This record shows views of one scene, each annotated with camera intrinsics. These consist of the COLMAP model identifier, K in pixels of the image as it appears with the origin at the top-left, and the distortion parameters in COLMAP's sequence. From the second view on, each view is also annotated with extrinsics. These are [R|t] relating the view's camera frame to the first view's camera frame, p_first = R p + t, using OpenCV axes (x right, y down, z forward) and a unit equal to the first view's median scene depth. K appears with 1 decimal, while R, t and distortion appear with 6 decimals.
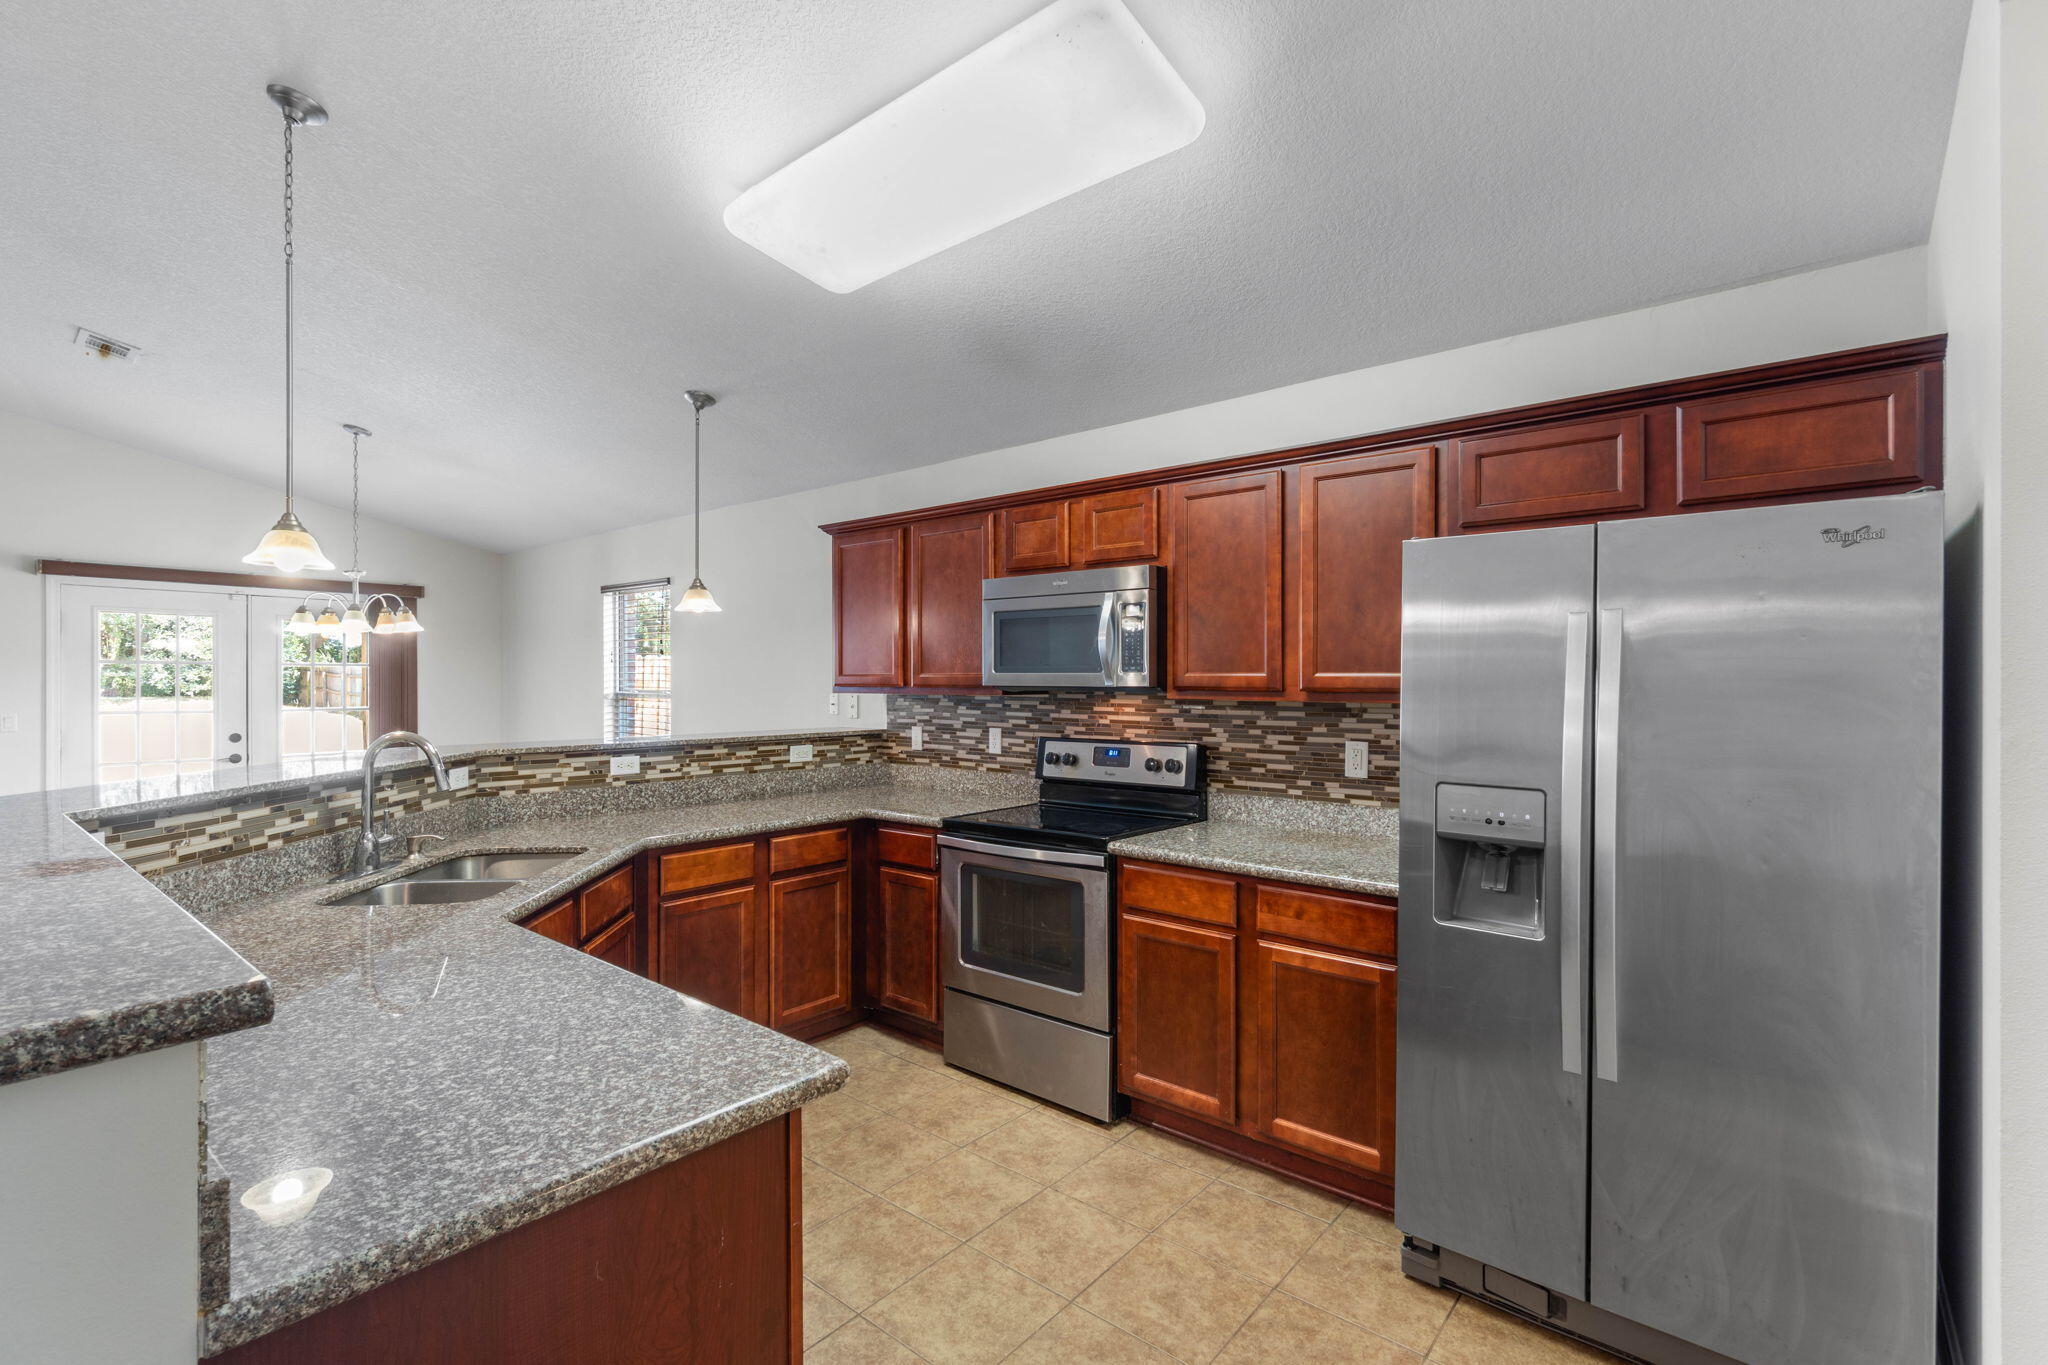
lens RADIAL K [[920.1, 0, 1029.3], [0, 920.1, 687.8], [0, 0, 1]] dist [0.008032, -0.001150]
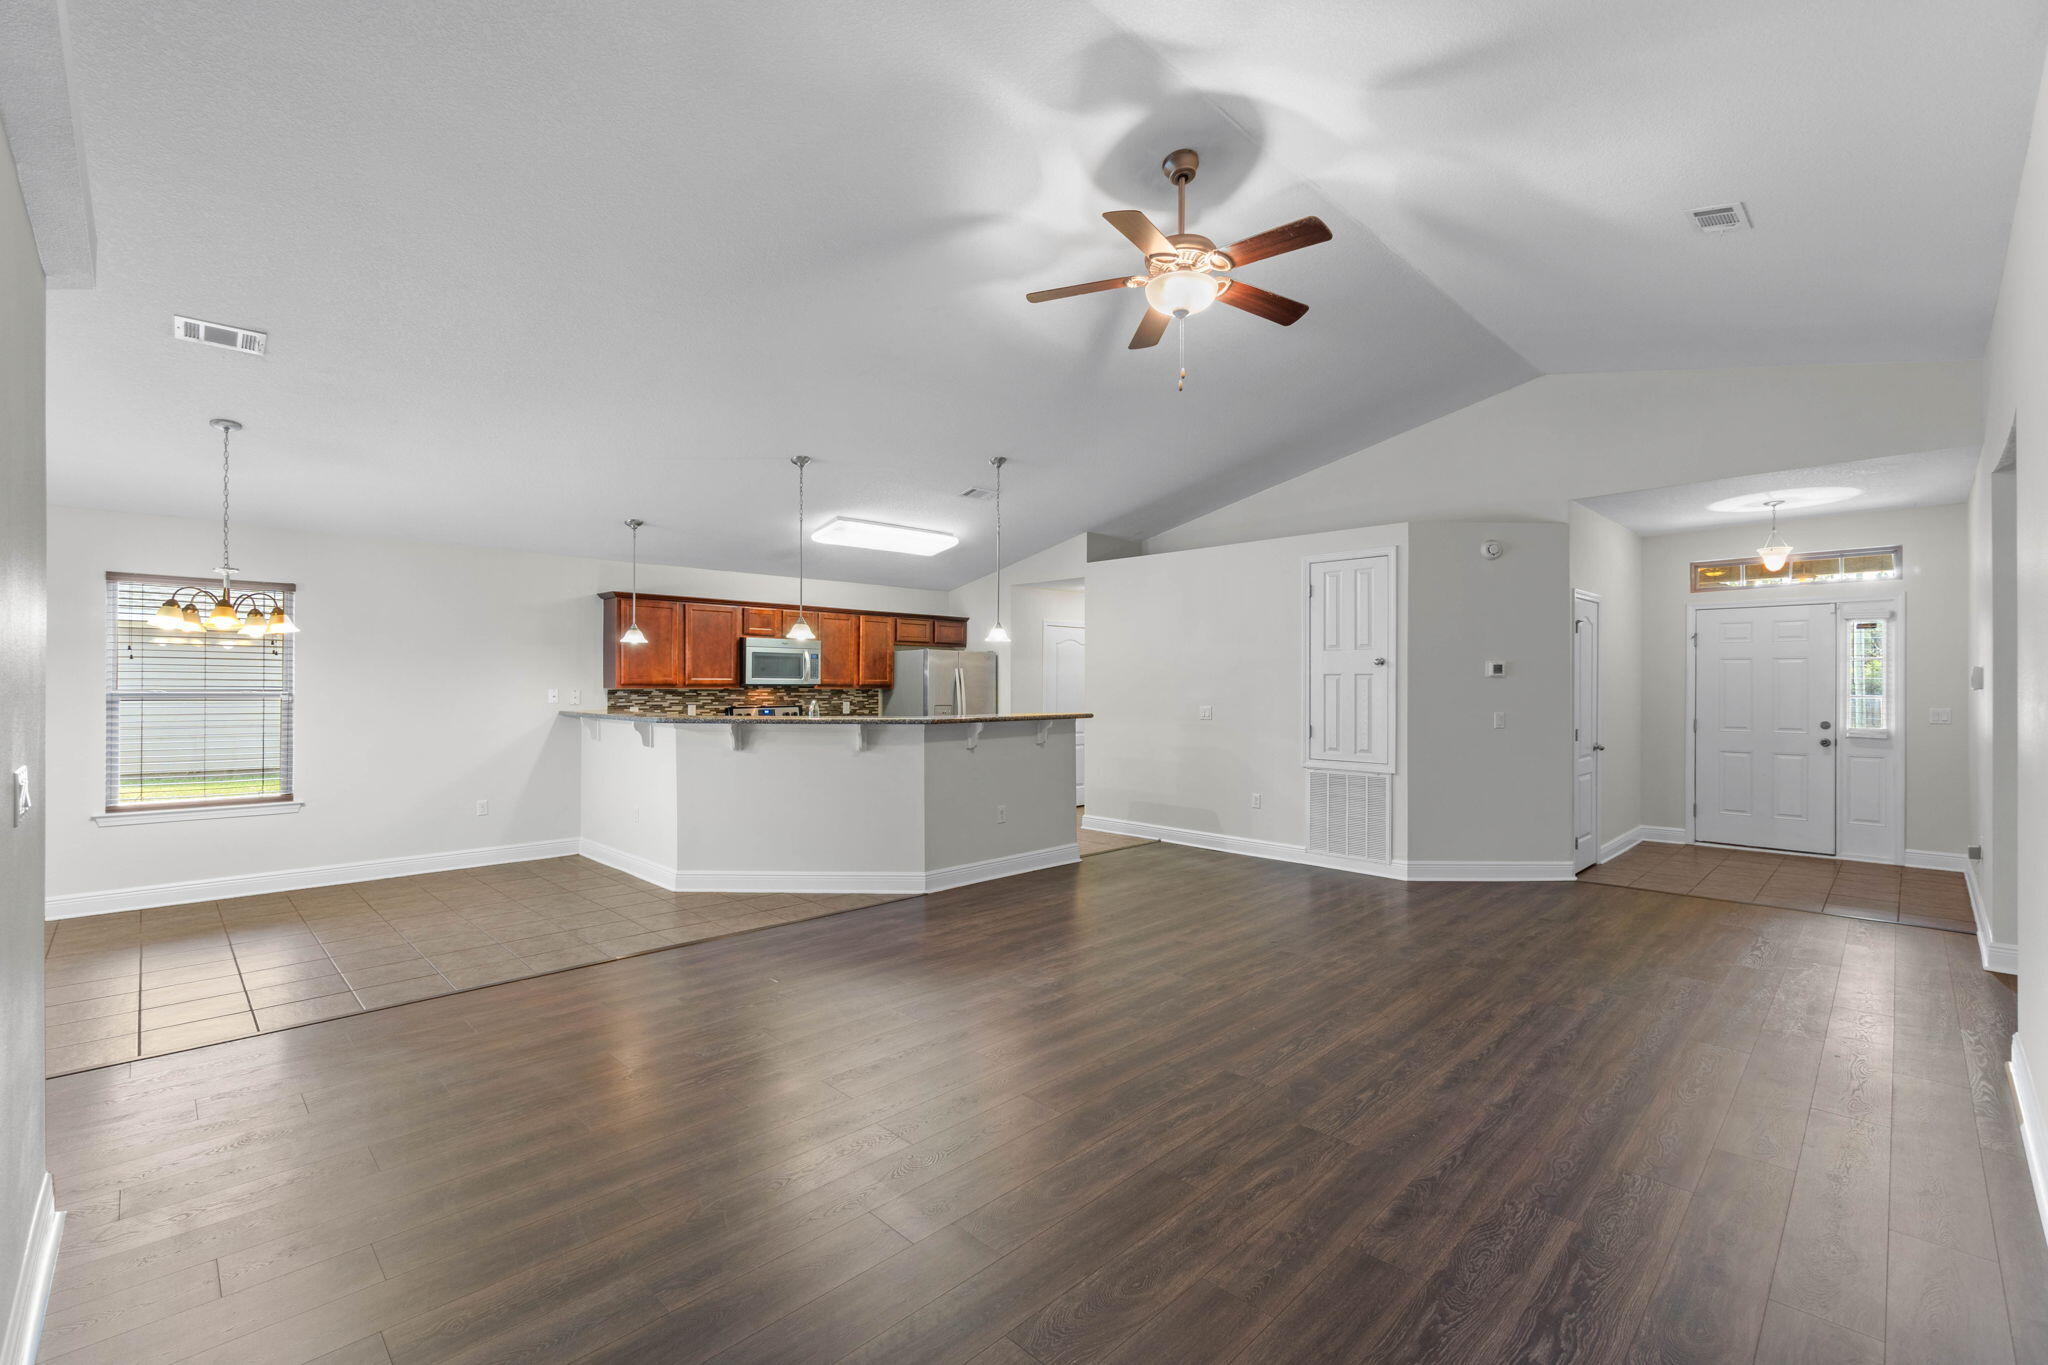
lens RADIAL K [[874.0, 0, 1044.2], [0, 874.0, 678.6], [0, 0, 1]] dist [-0.004023, -0.000016]
pose [[0.082457, 0.005495, 0.996579, -2.592665], [0.004763, 0.999971, -0.005907, 0.000921], [-0.996583, 0.005234, 0.082428, 0.090522]]
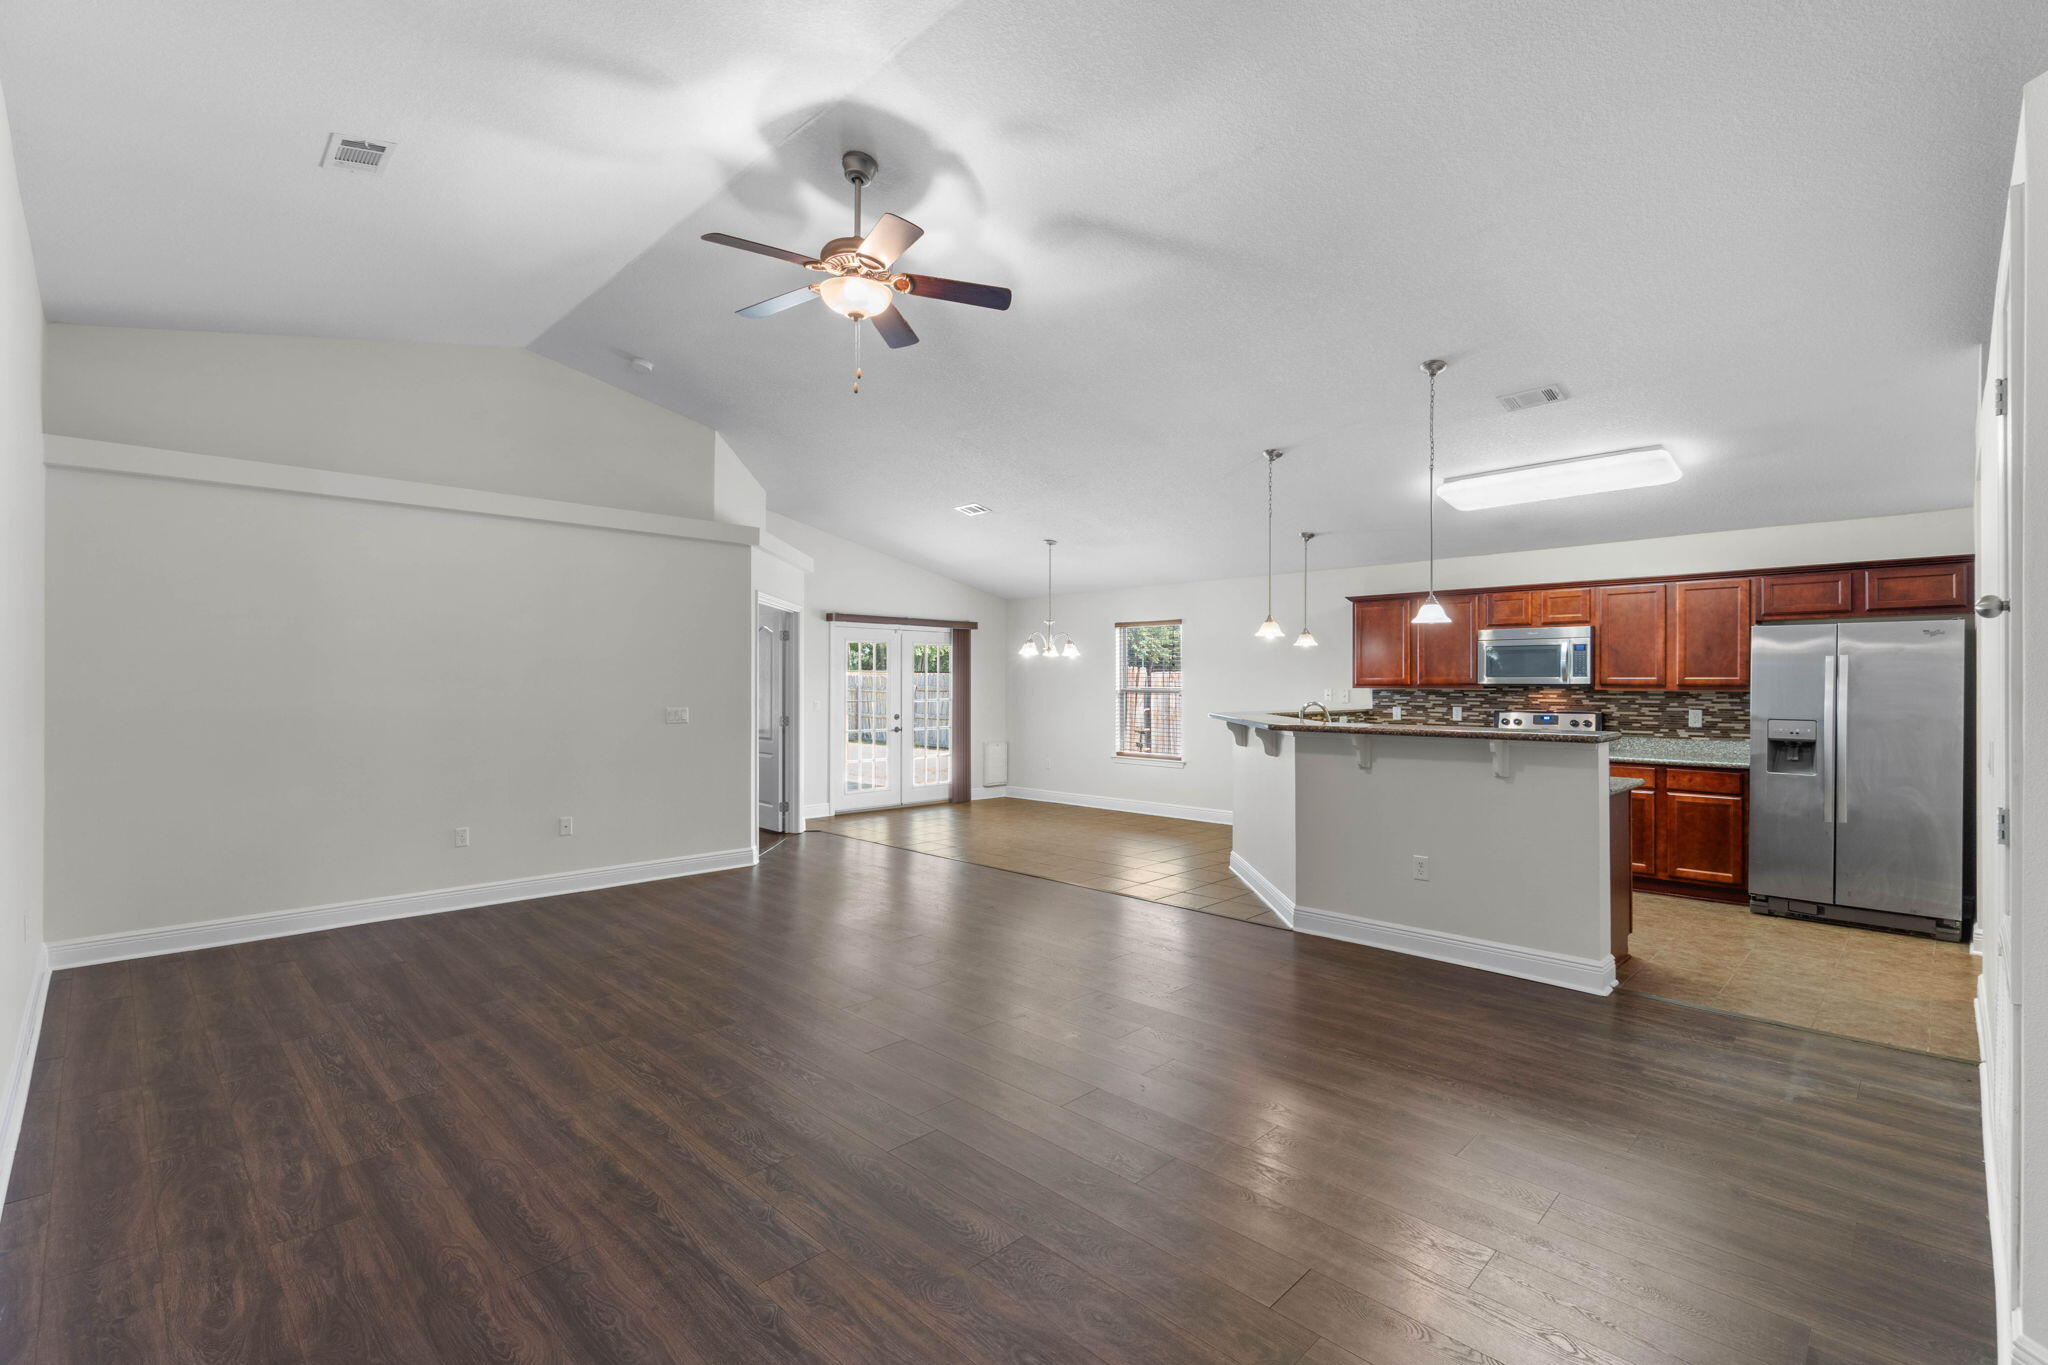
lens RADIAL K [[920.1, 0, 1033.4], [0, 920.1, 688.5], [0, 0, 1]] dist [0.008032, -0.001150]
pose [[0.996234, -0.000285, -0.086705, -0.996420], [0.000120, 0.999998, -0.001914, 0.013750], [0.086705, 0.001896, 0.996232, -1.270757]]
